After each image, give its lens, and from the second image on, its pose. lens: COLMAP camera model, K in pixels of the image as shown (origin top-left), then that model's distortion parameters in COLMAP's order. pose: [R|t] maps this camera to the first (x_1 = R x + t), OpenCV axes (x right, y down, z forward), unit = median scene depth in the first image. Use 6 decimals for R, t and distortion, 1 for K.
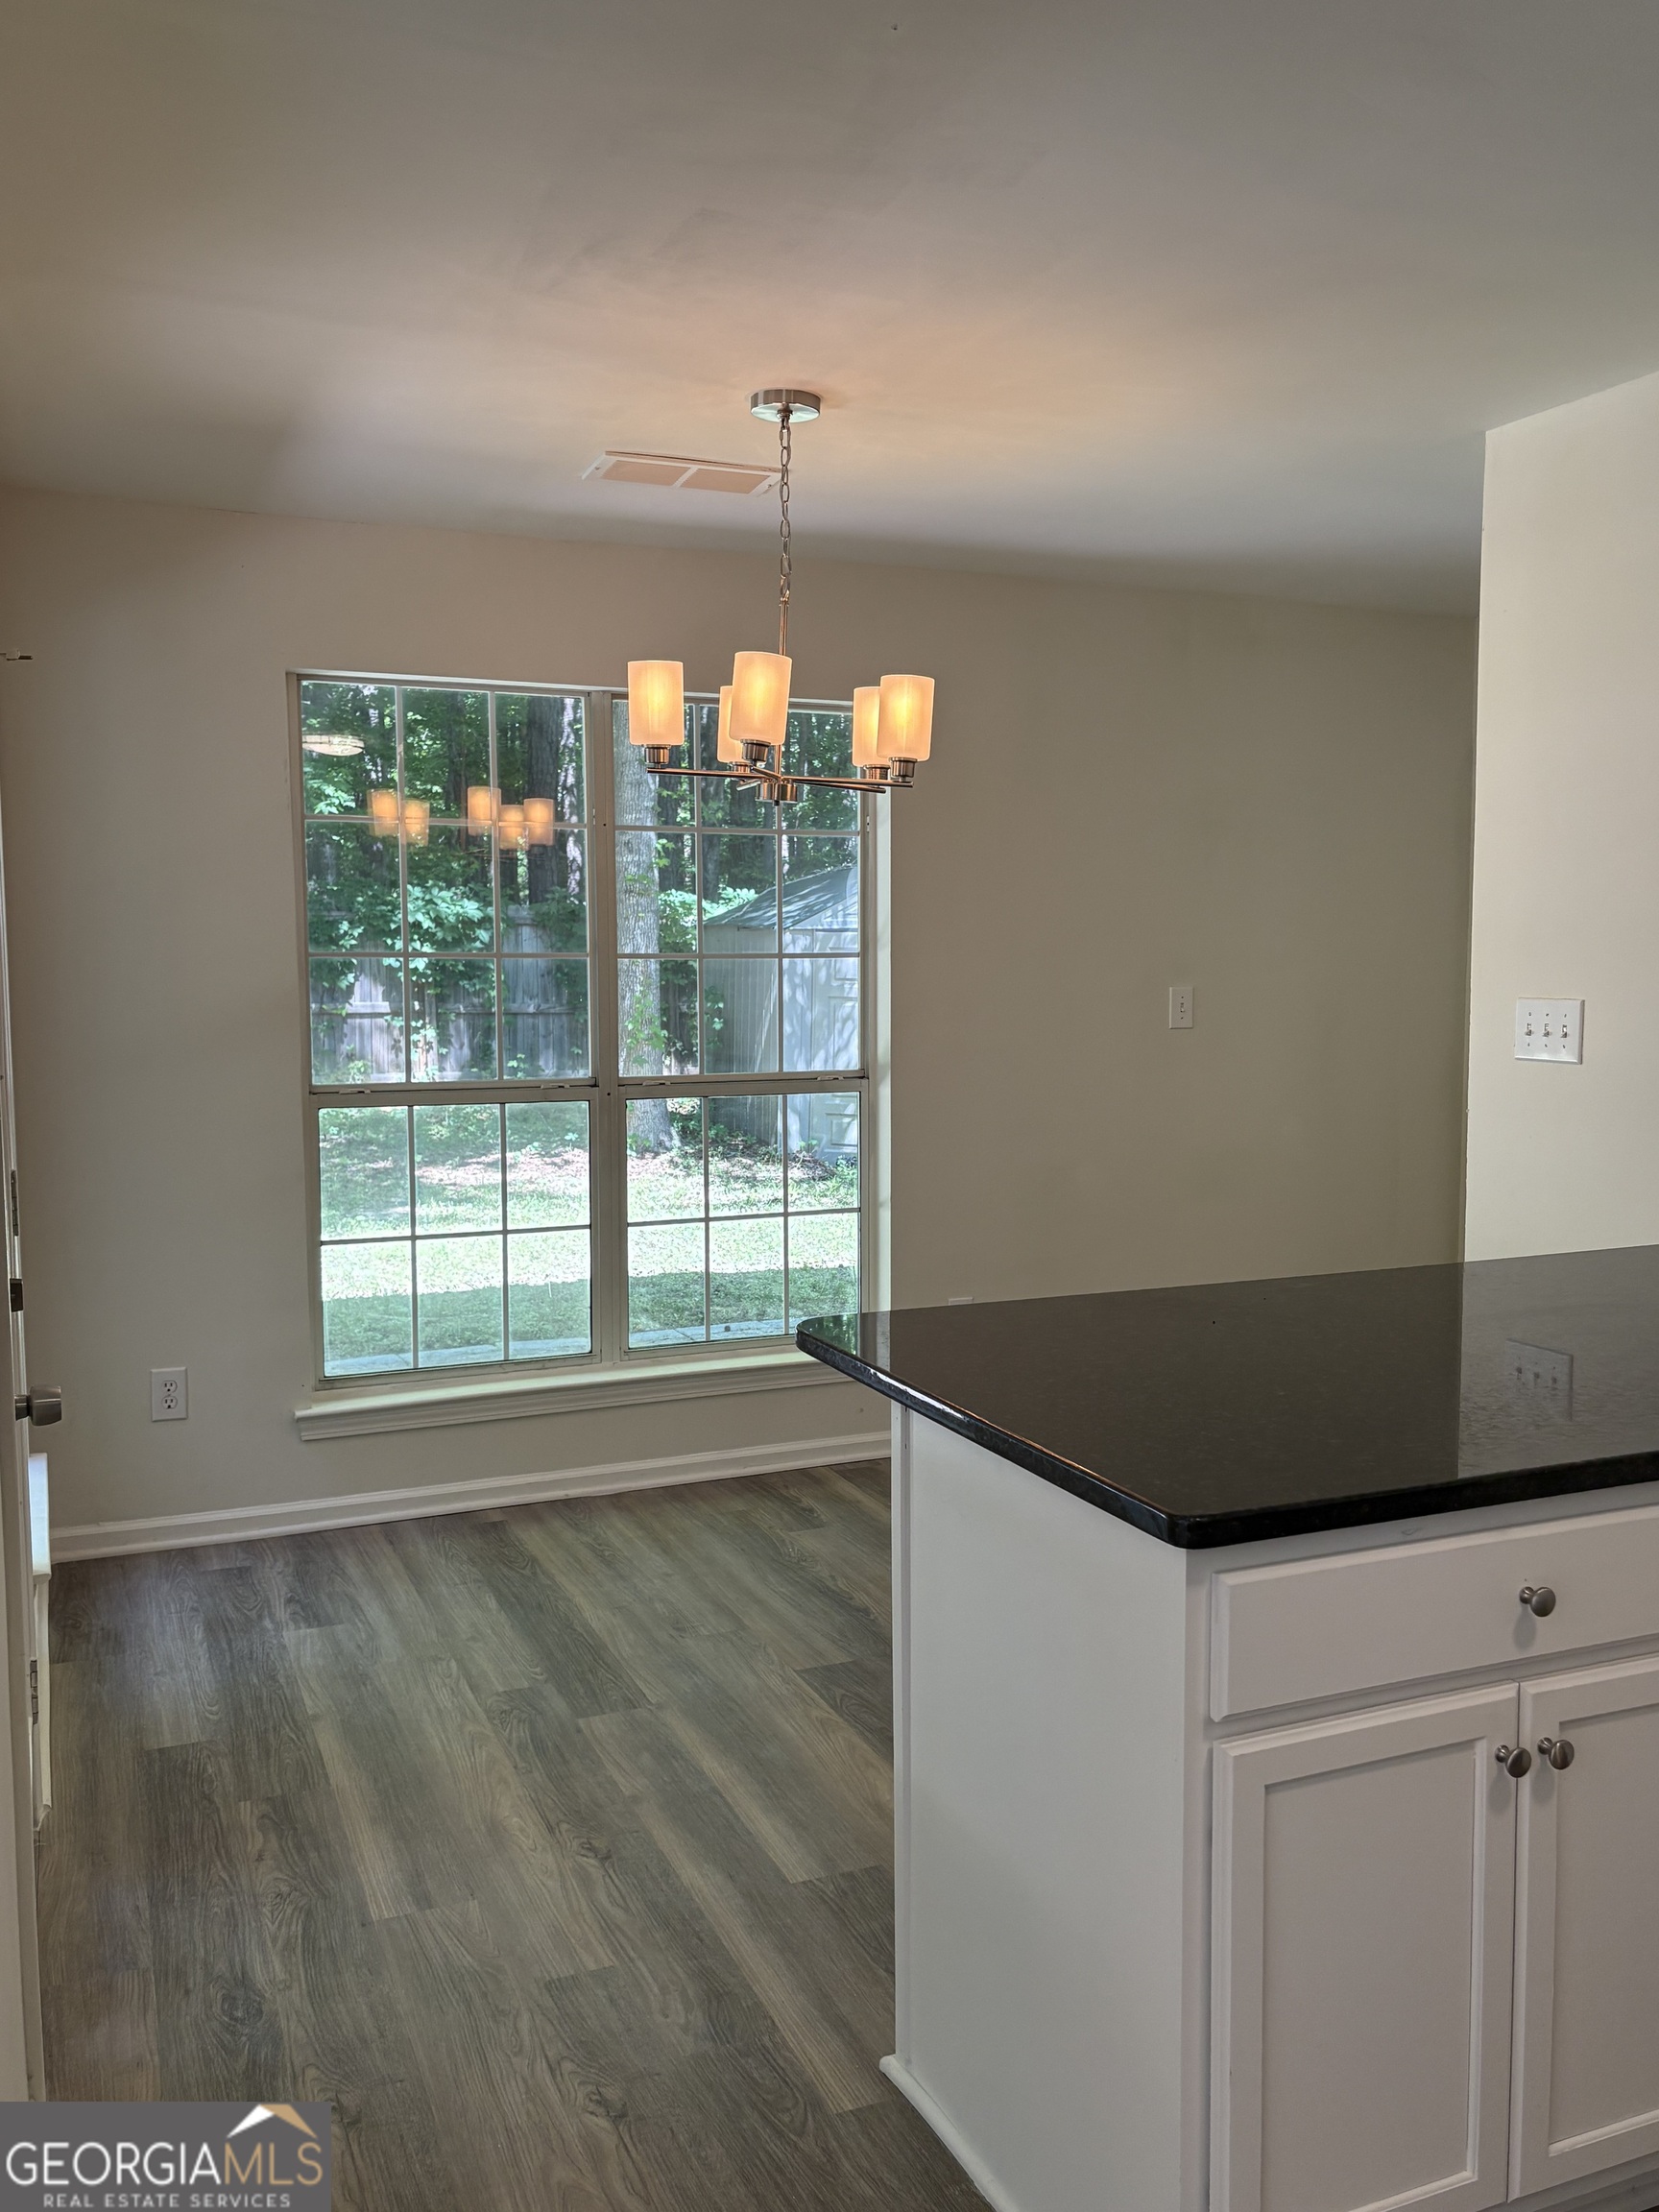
lens RADIAL K [[1836.4, 0, 820.6], [0, 1836.4, 1101.5], [0, 0, 1]] dist [0.036144, -0.016863]
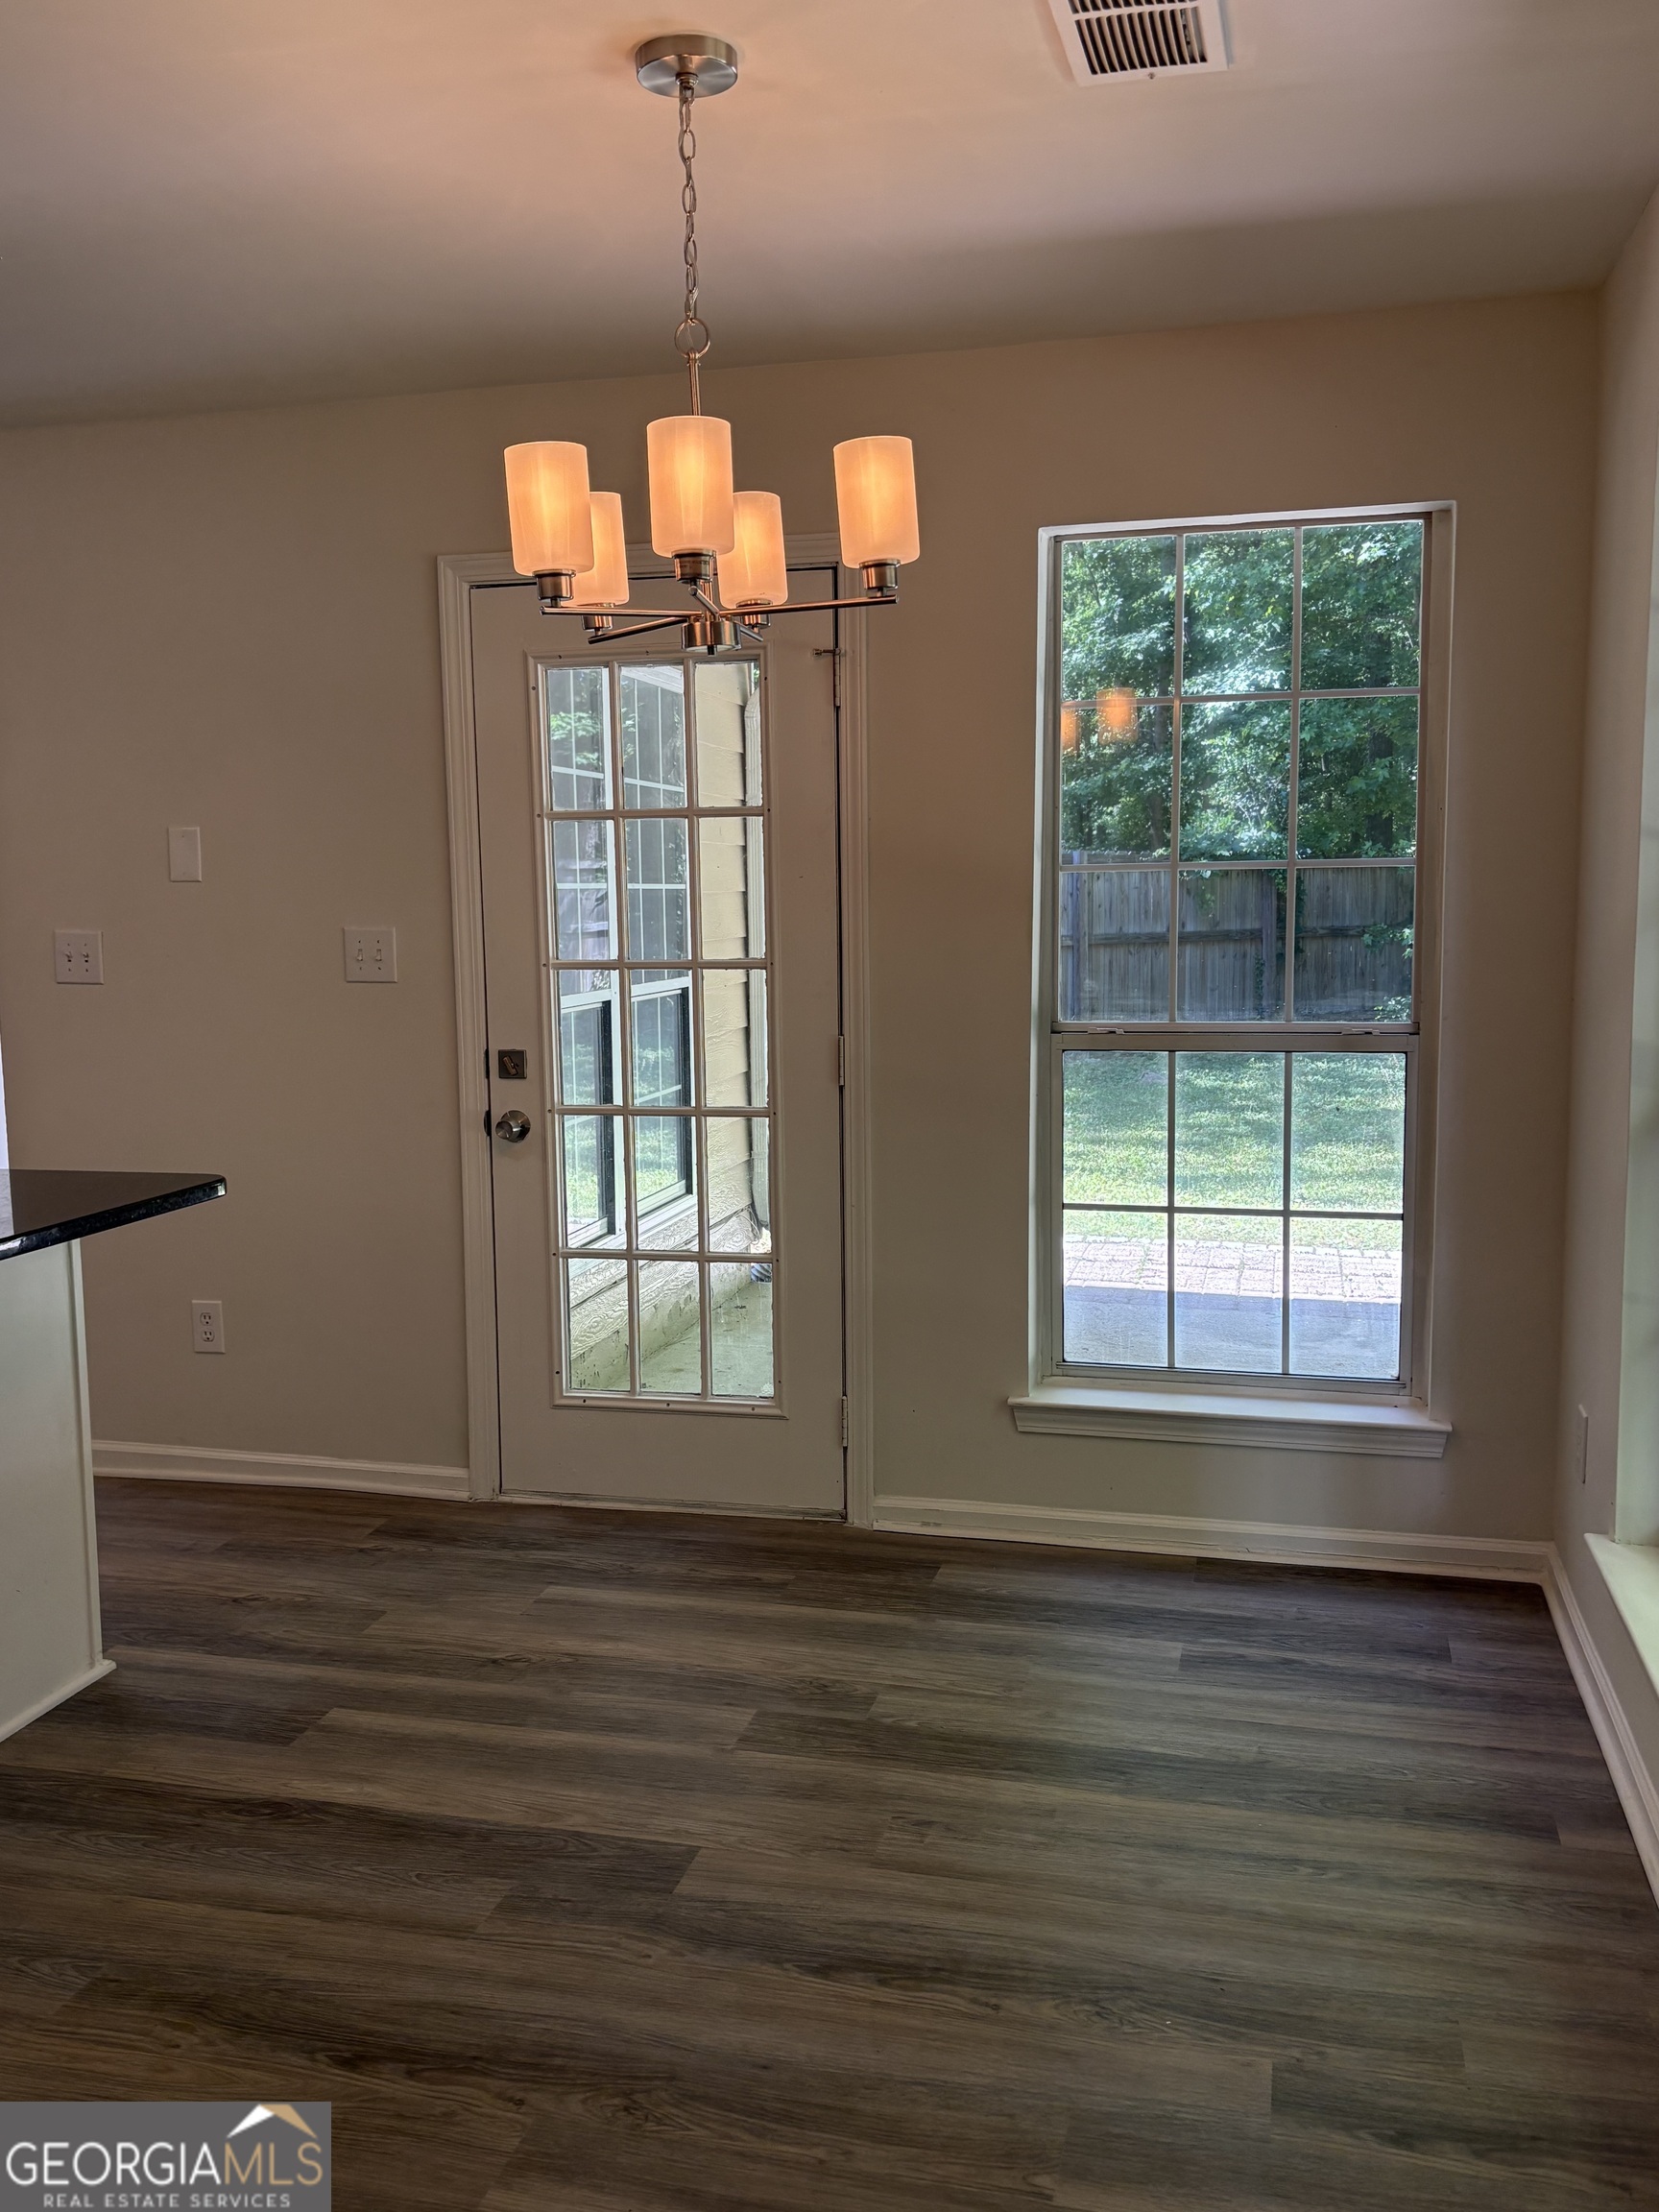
lens RADIAL K [[1836.4, 0, 820.6], [0, 1836.4, 1101.5], [0, 0, 1]] dist [0.036144, -0.016863]
pose [[-0.597427, 0.108129, -0.794600, 0.512347], [-0.046641, 0.984505, 0.169039, -0.113270], [0.800566, 0.138050, -0.583126, 1.424117]]
